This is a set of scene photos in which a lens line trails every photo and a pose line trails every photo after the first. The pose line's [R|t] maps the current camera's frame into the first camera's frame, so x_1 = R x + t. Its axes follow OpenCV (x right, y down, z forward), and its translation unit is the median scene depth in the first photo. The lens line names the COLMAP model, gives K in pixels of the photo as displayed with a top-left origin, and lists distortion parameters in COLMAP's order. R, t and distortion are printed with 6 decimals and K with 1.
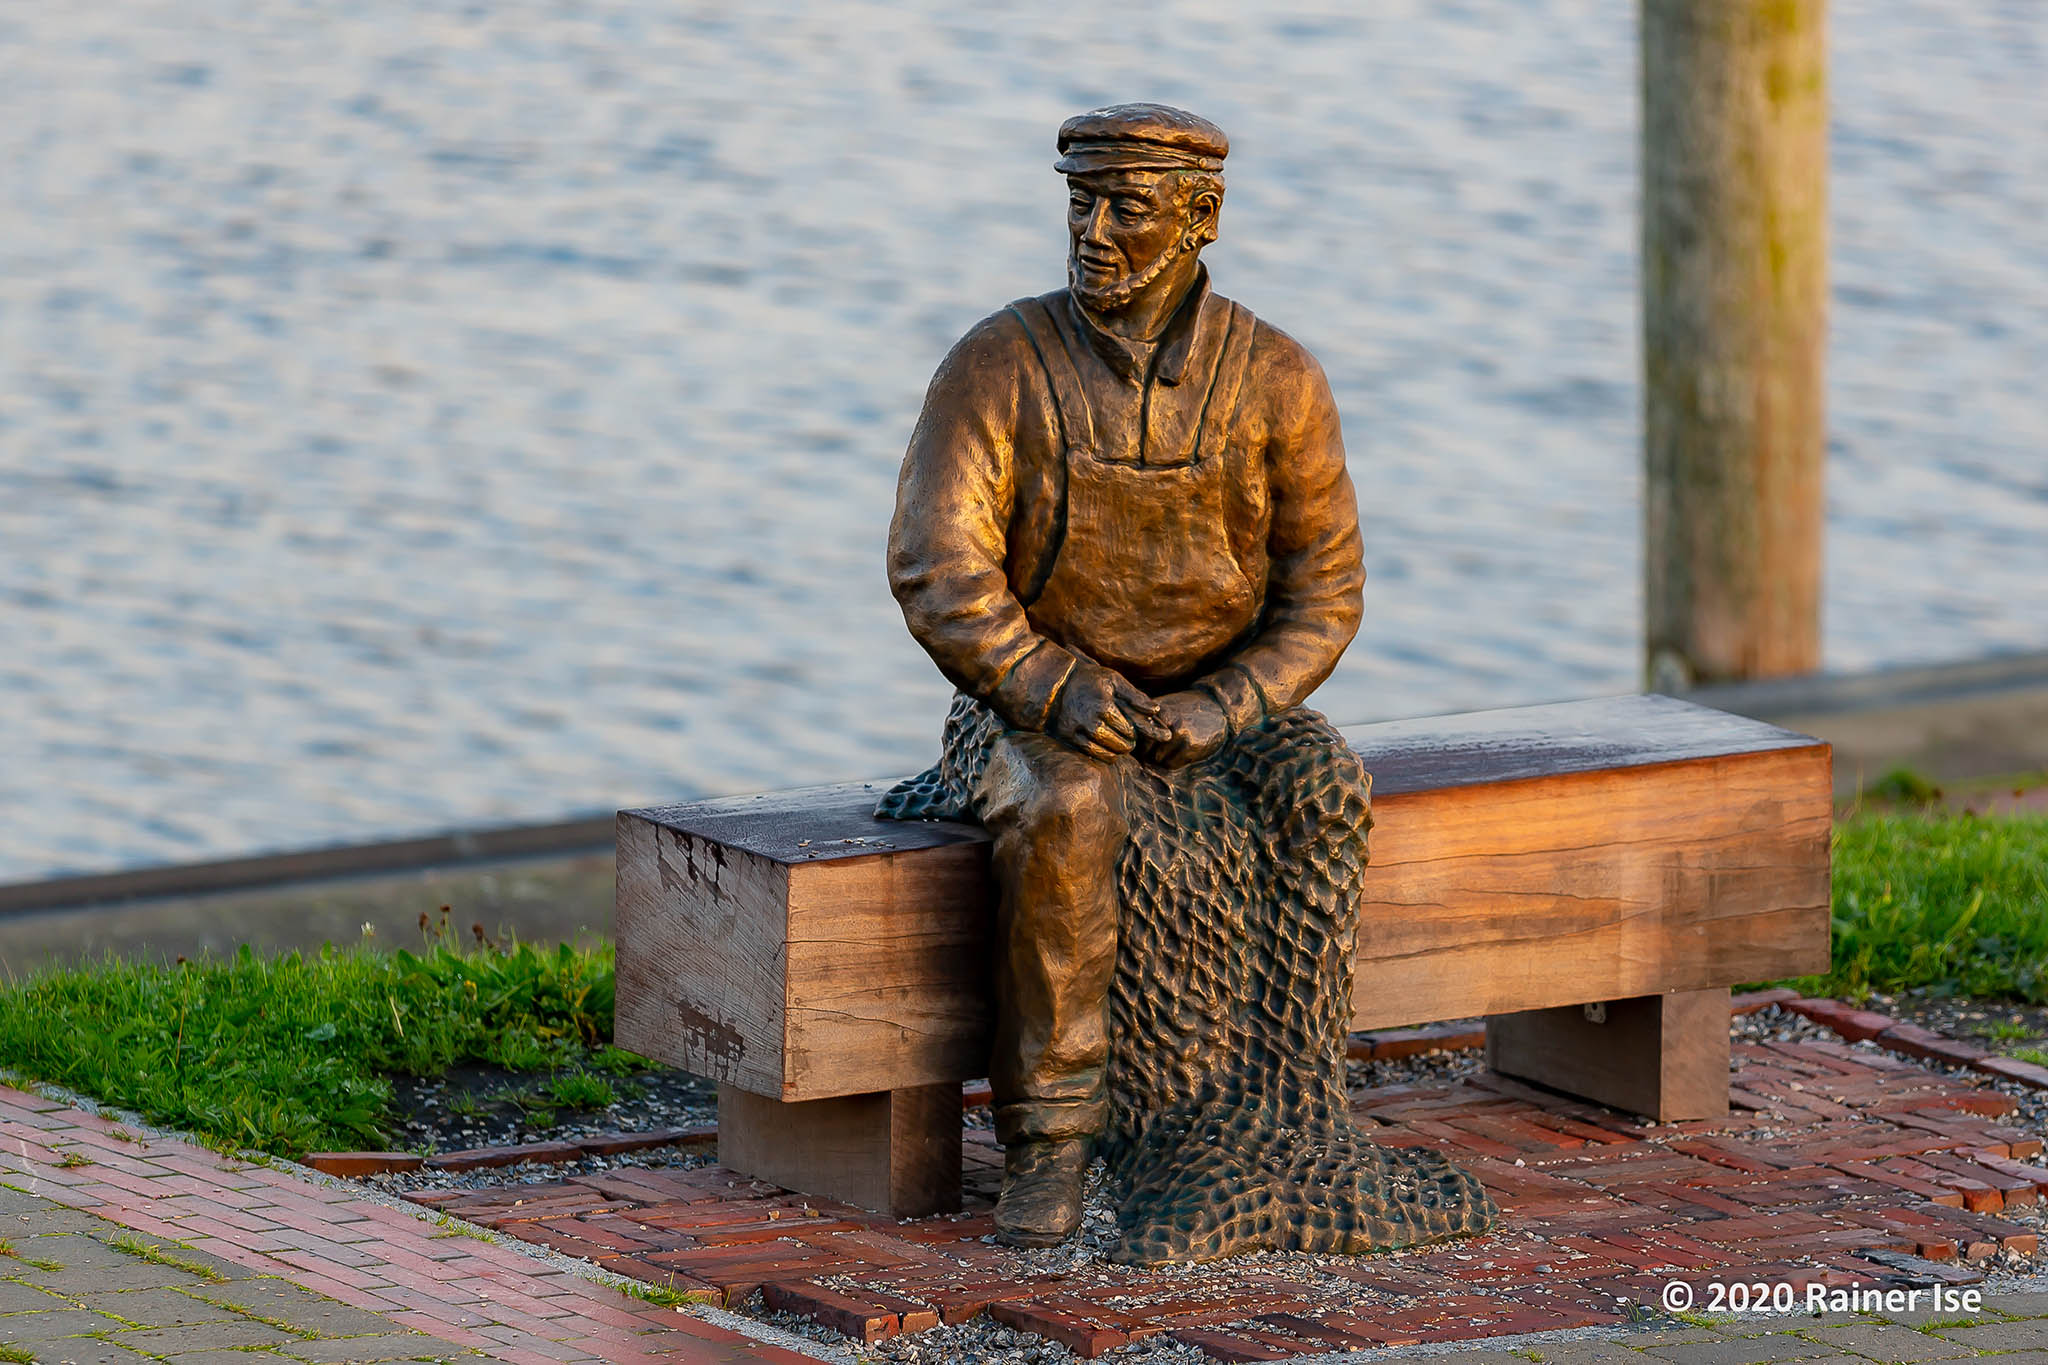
lens RADIAL K [[14273.8, 0, 658.4], [0, 14273.8, 682.7], [0, 0, 1]] dist [-0.118830, 1.527089]
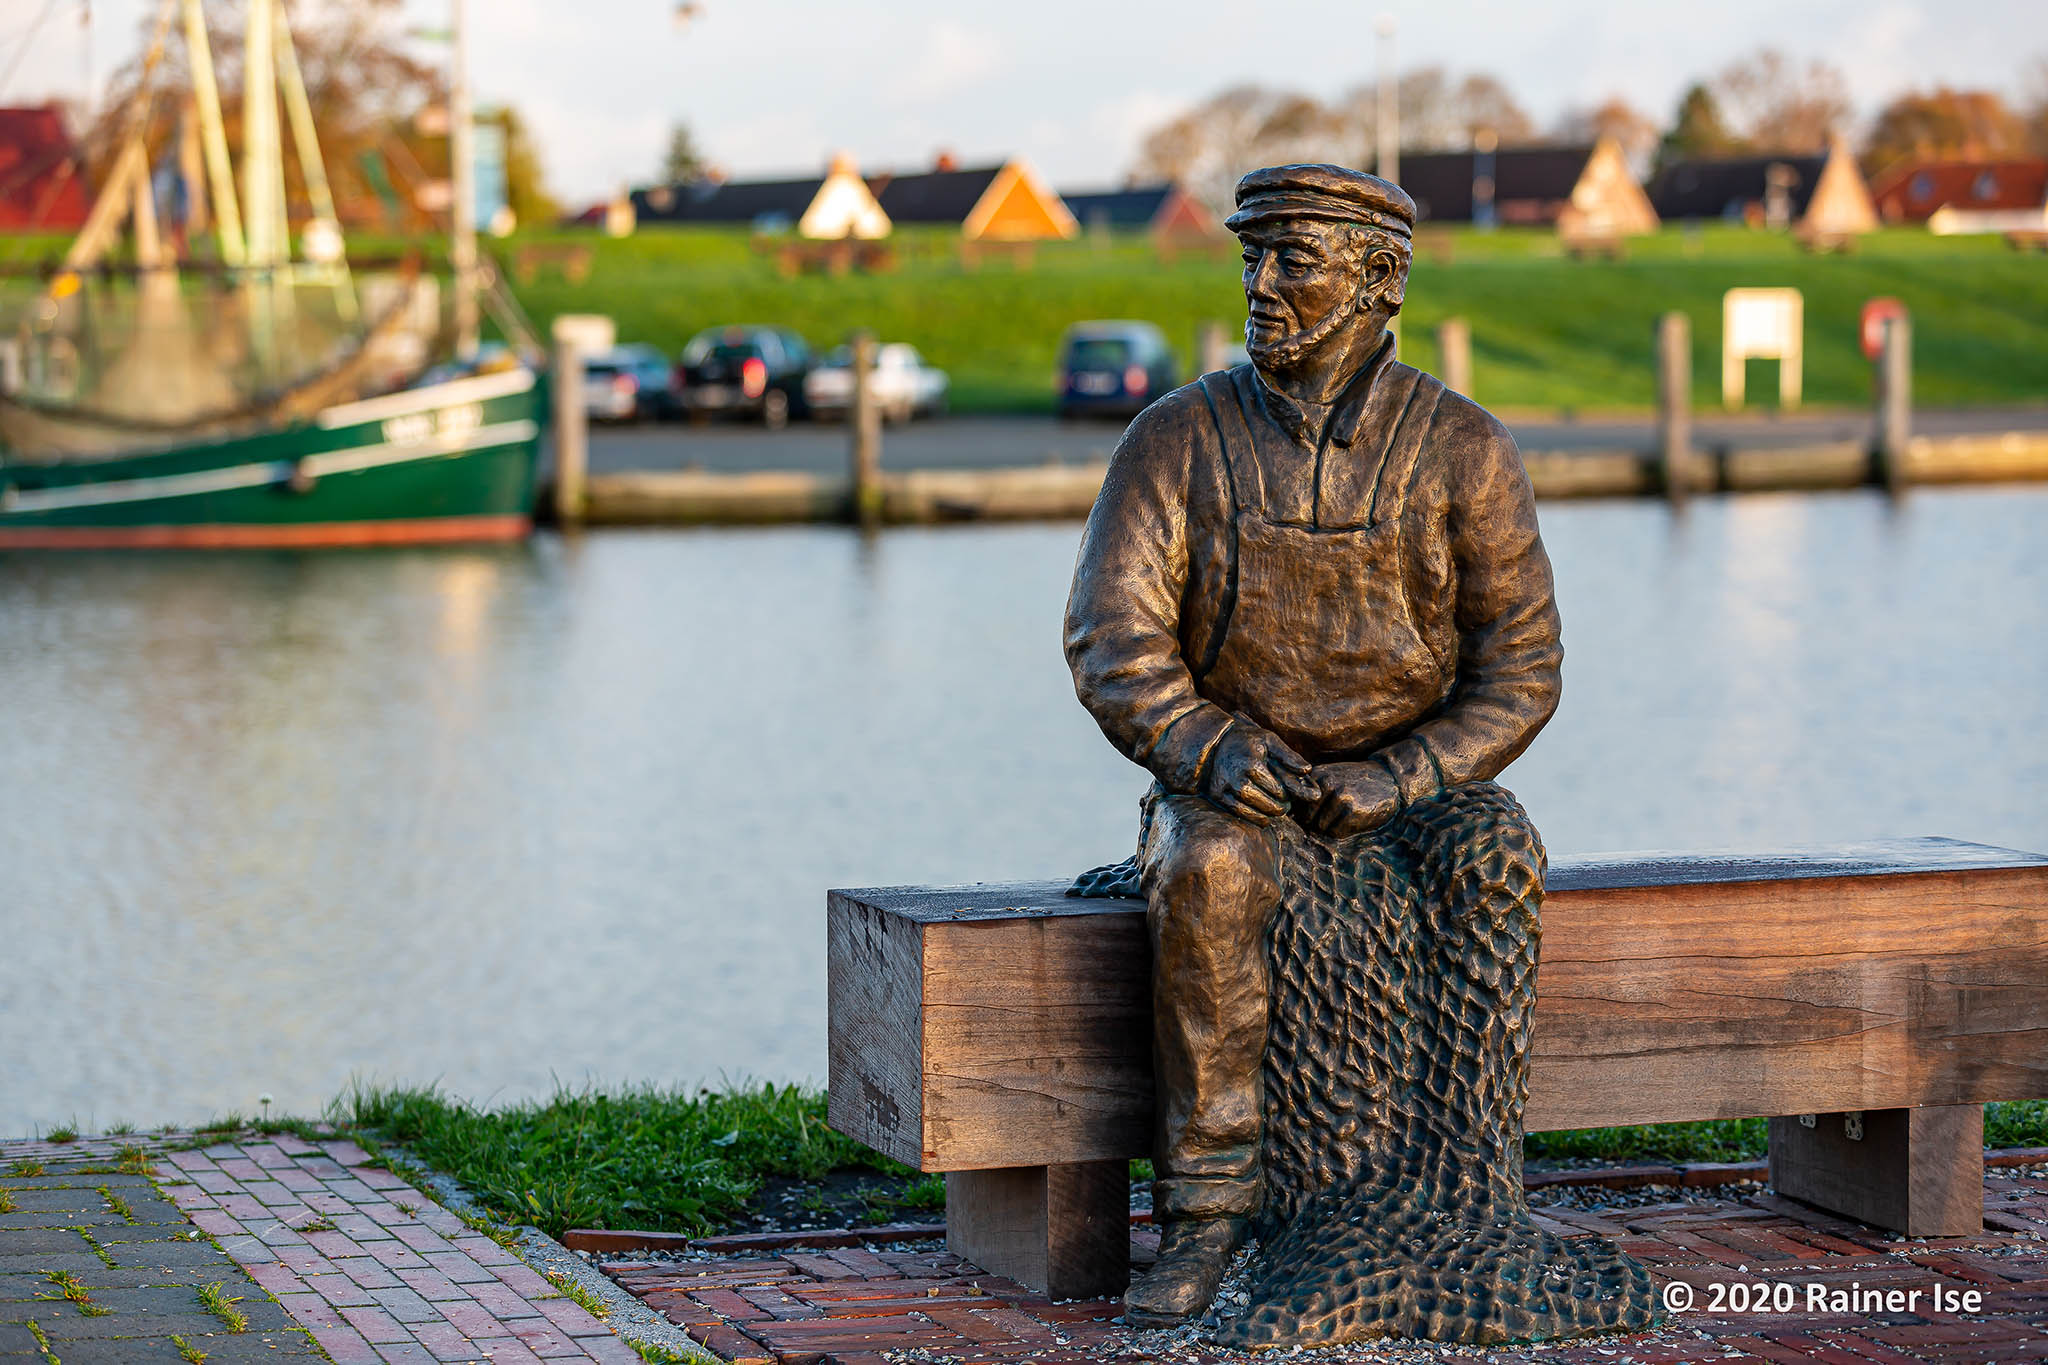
lens RADIAL K [[4821.8, 0, 1024.4], [0, 4821.8, 730.4], [0, 0, 1]] dist [0.011455, -0.445655]
pose [[0.974764, 0.001715, -0.223230, 0.088259], [-0.025357, 0.994349, -0.103086, 0.033041], [0.221792, 0.106145, 0.969300, 0.677895]]
